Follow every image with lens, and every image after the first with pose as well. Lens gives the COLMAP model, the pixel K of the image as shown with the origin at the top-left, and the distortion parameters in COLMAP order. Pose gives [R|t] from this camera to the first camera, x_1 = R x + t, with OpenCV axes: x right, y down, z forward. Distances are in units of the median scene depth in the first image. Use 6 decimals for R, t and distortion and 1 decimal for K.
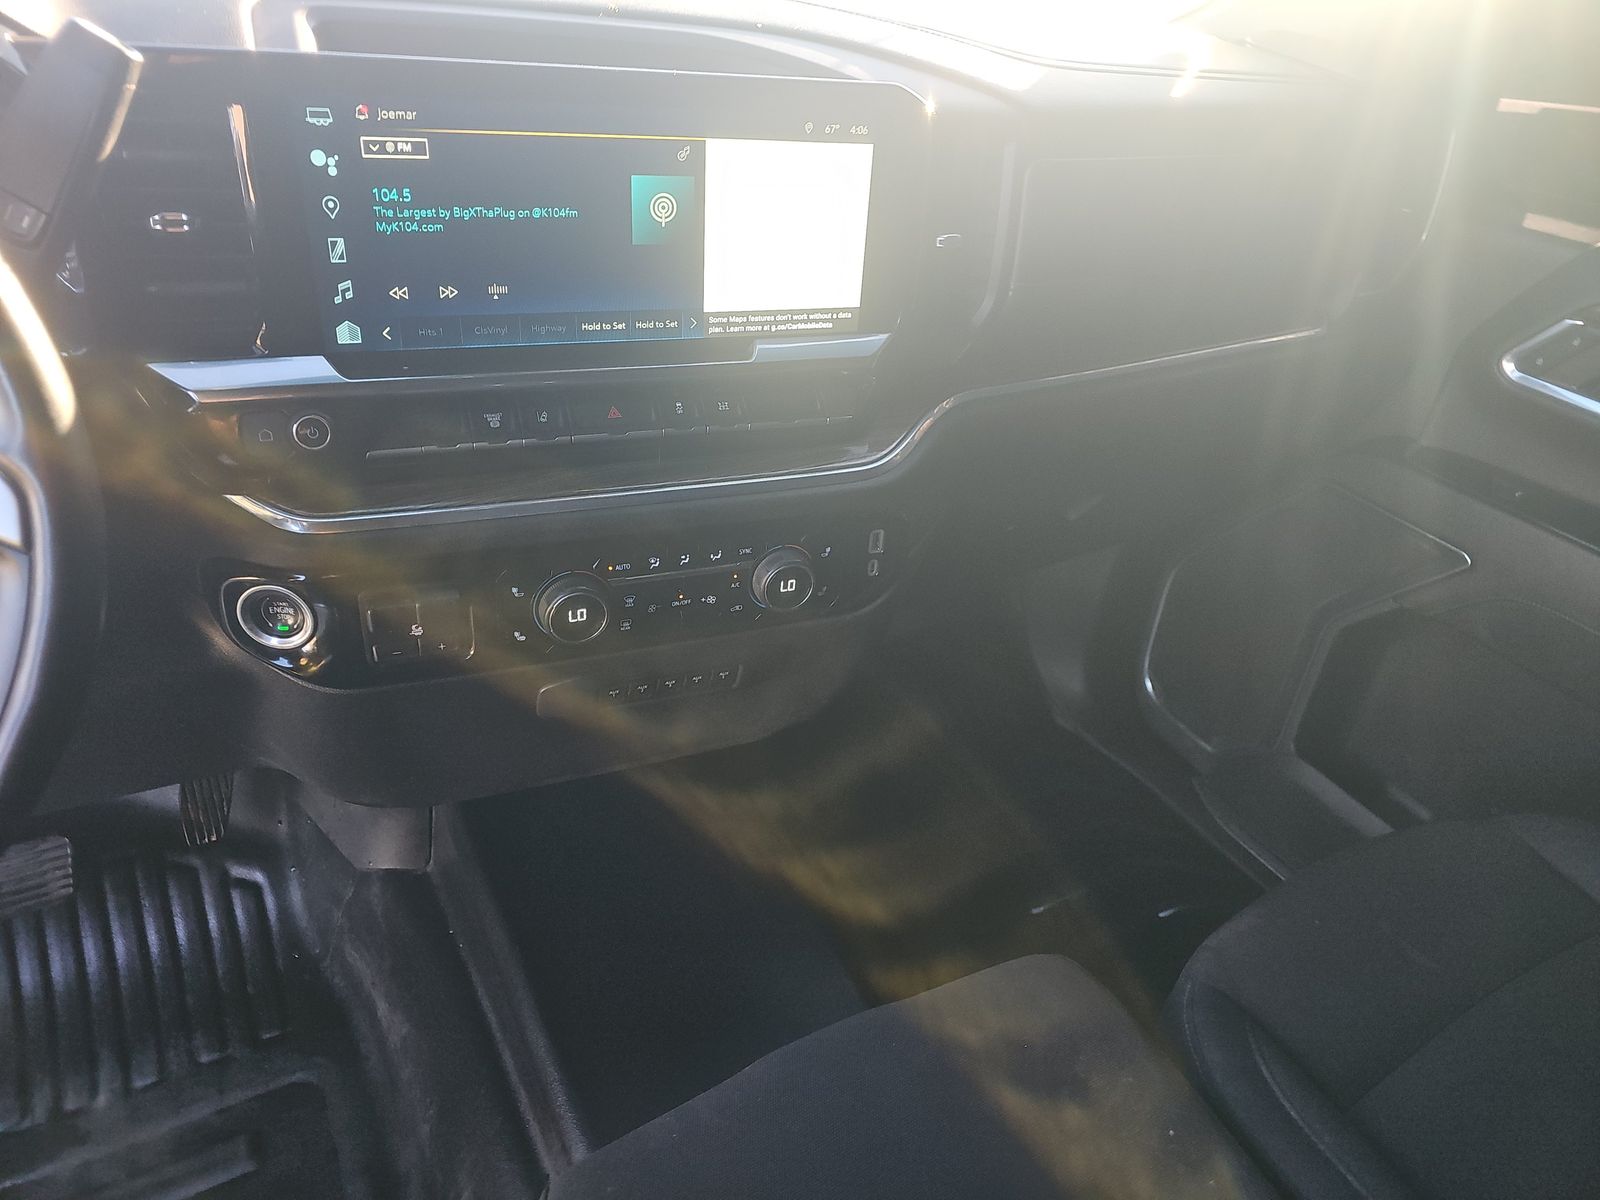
lens RADIAL K [[1090.1, 0, 792.5], [0, 1090.1, 607.3], [0, 0, 1]] dist [0.032515, -0.010247]
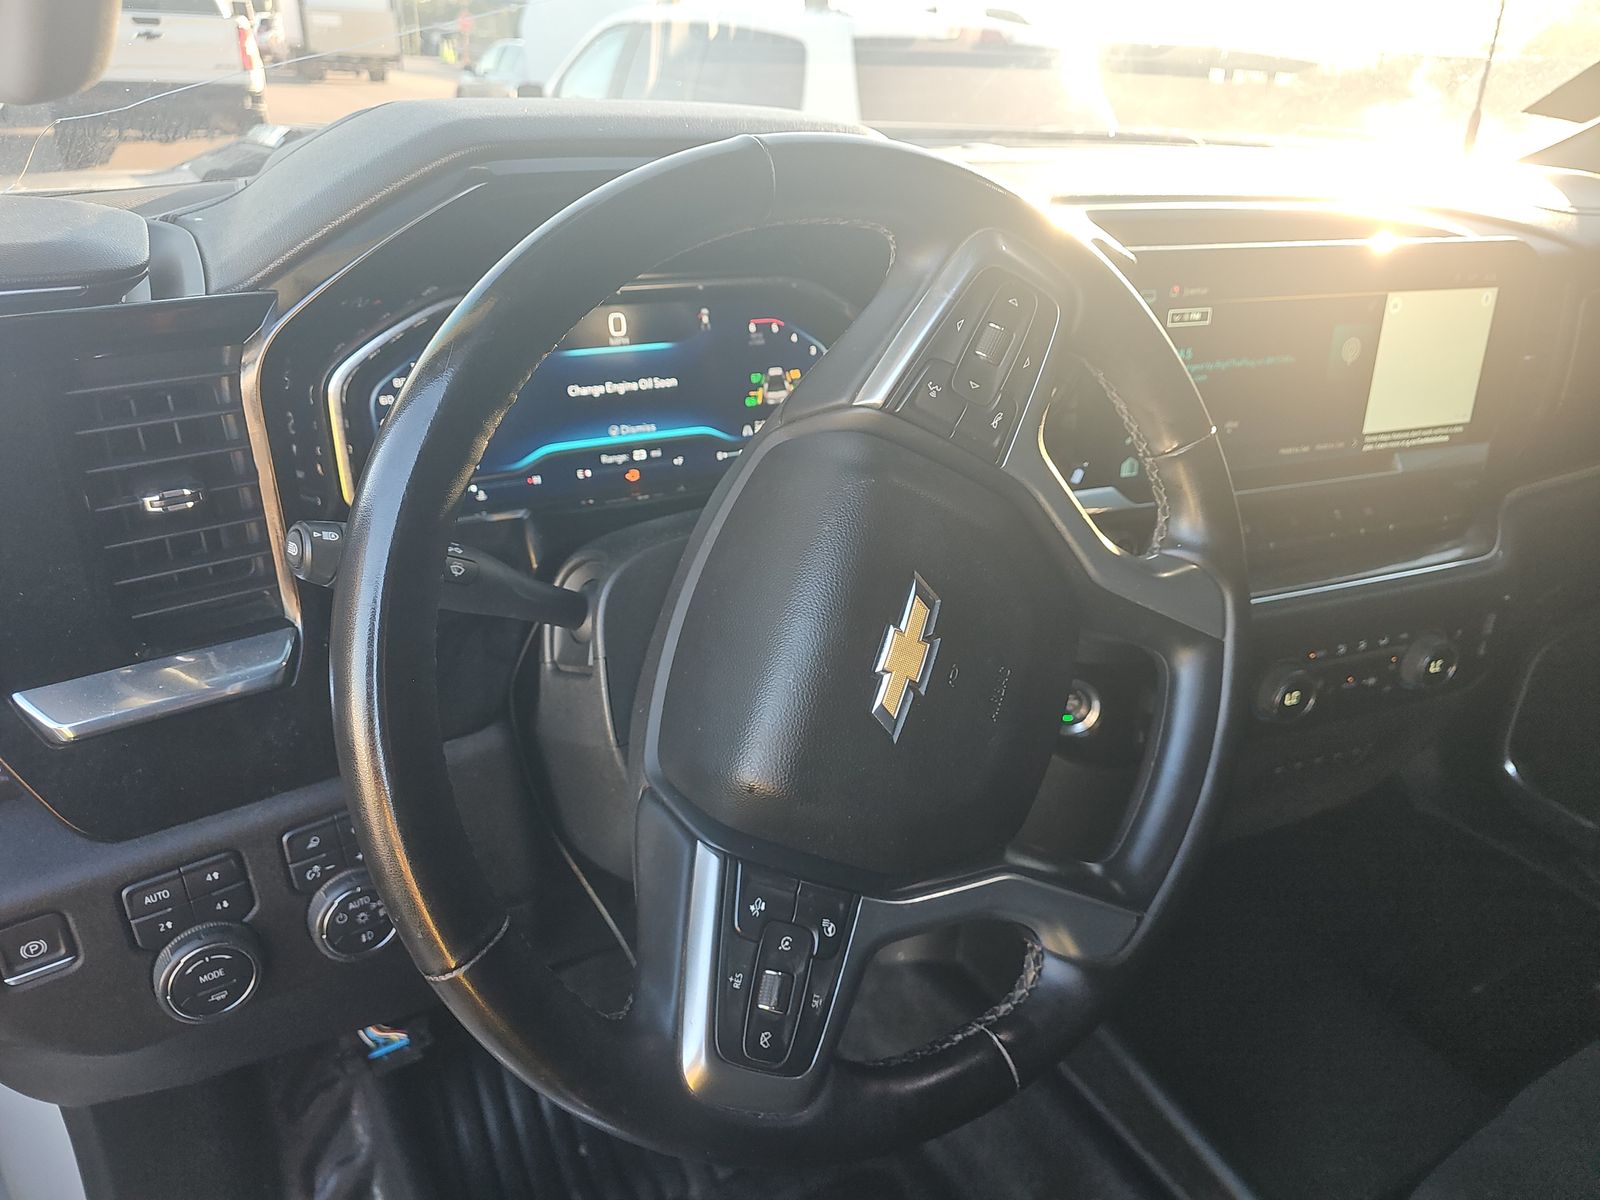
lens RADIAL K [[1090.1, 0, 812.3], [0, 1090.1, 608.3], [0, 0, 1]] dist [0.032515, -0.010247]
pose [[0.998141, -0.059155, -0.014672, -0.656446], [0.056857, 0.990474, -0.125410, 0.029444], [0.021951, 0.124343, 0.991996, -0.156285]]
